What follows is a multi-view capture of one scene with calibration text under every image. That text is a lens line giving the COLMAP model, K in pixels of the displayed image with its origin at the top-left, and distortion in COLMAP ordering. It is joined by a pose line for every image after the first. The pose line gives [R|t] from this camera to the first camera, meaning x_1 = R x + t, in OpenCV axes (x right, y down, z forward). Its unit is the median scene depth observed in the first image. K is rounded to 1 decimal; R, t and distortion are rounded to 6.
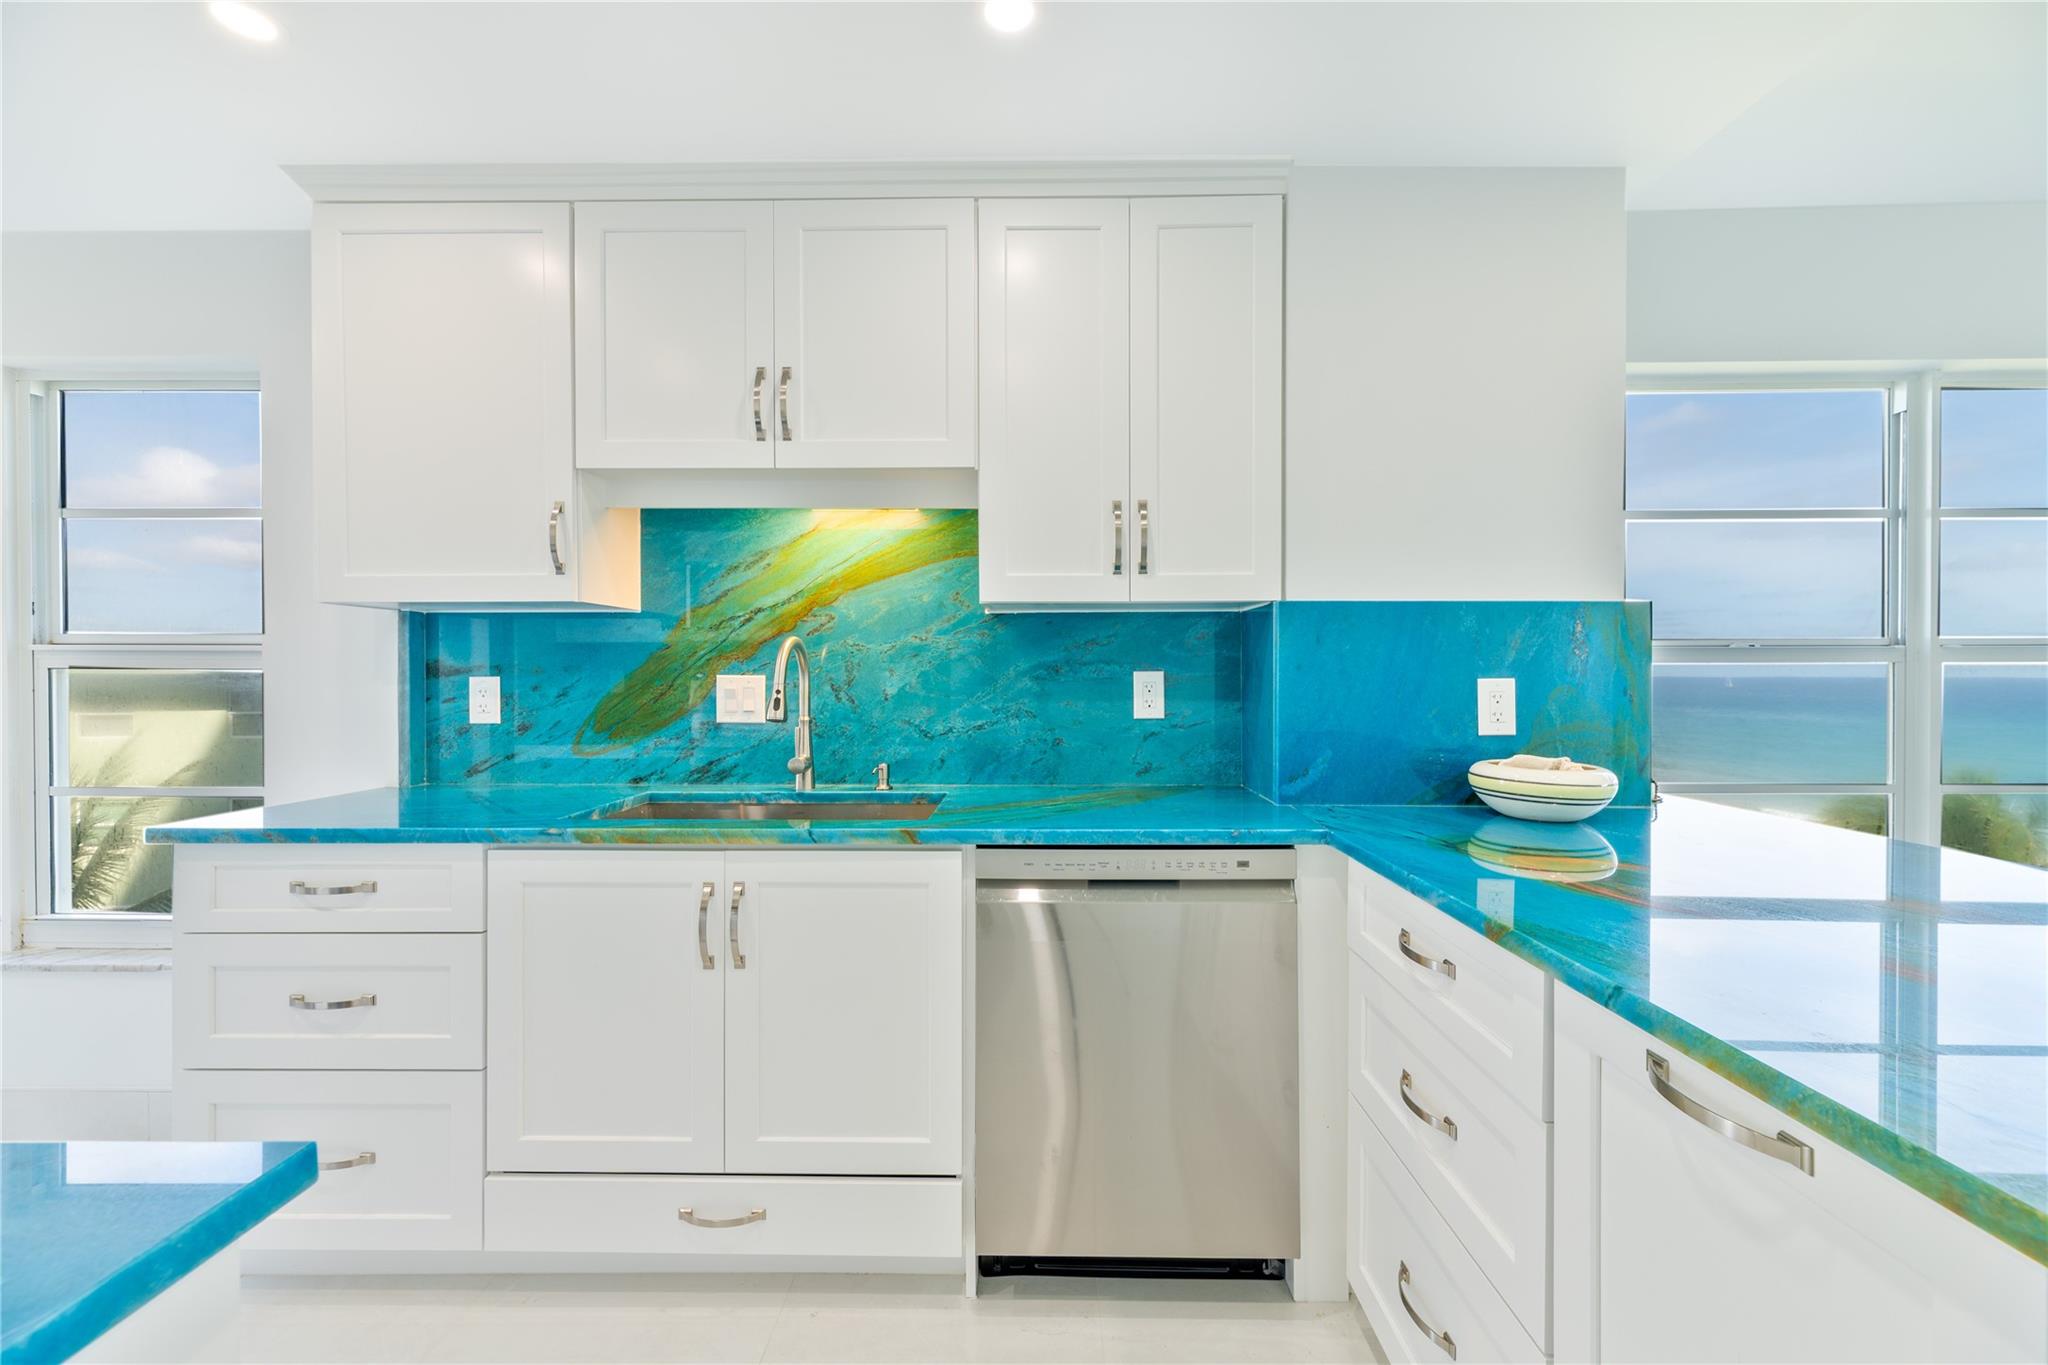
lens RADIAL K [[817.6, 0, 1026.9], [0, 817.6, 680.5], [0, 0, 1]] dist [0.004544, -0.000671]
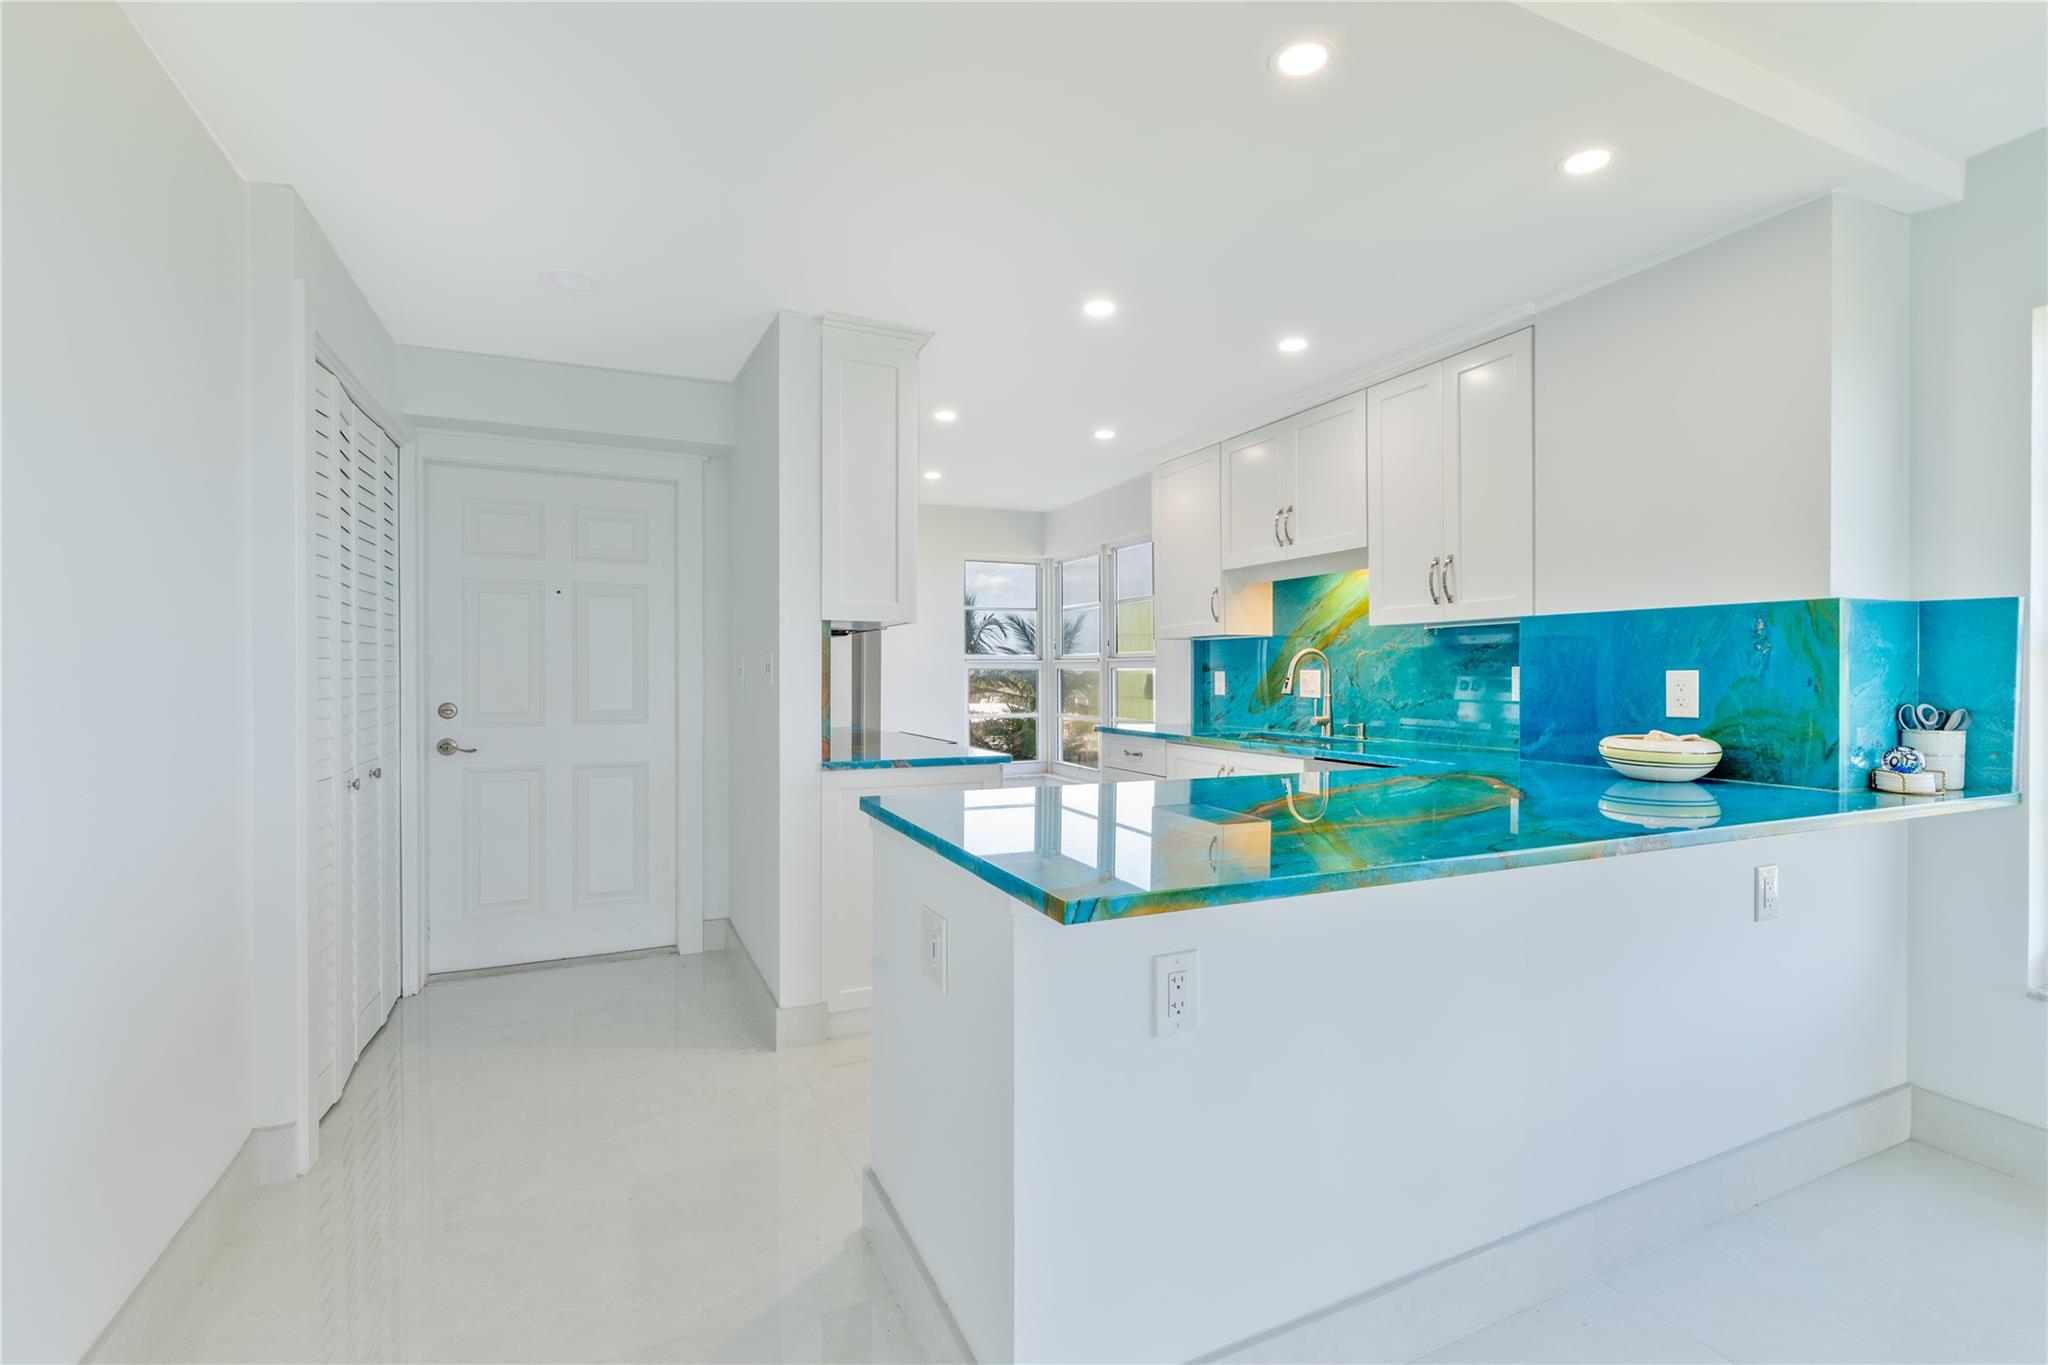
lens RADIAL K [[906.9, 0, 1023.3], [0, 906.9, 677.8], [0, 0, 1]] dist [0.000147, 0.000003]
pose [[0.425731, 0.004073, -0.904841, 1.338824], [-0.005246, 0.999984, 0.002034, 0.010332], [0.904835, 0.003881, 0.425746, -0.441526]]
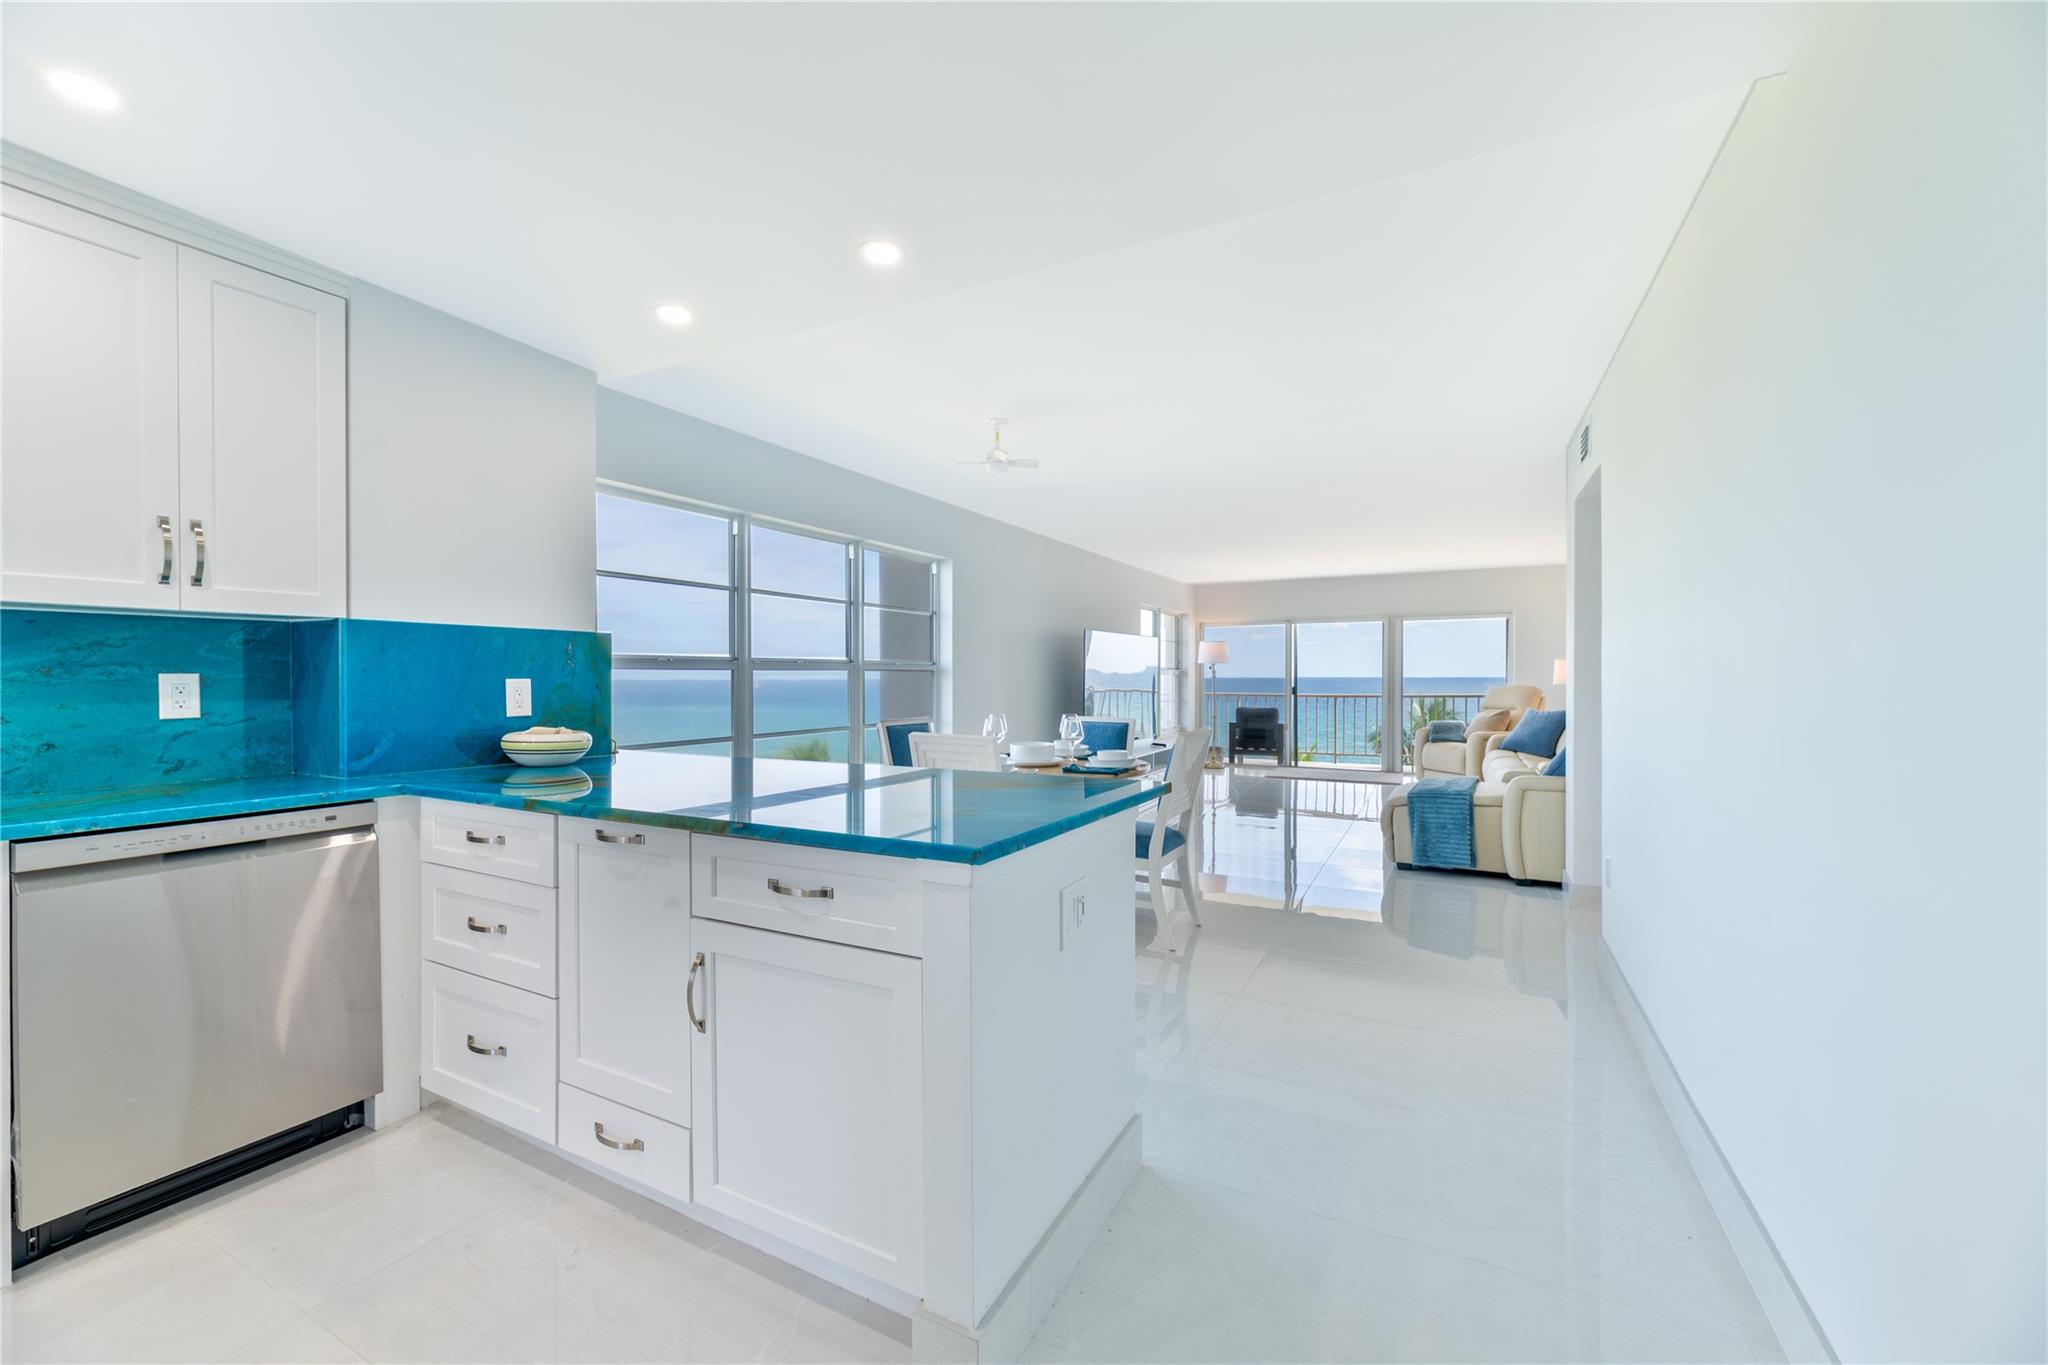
lens RADIAL K [[817.6, 0, 1024.0], [0, 817.6, 680.6], [0, 0, 1]] dist [0.004544, -0.000671]
pose [[0.456971, -0.003263, 0.889476, -0.338392], [0.009434, 0.999955, -0.001178, 0.011007], [-0.889432, 0.008930, 0.456981, -0.511349]]
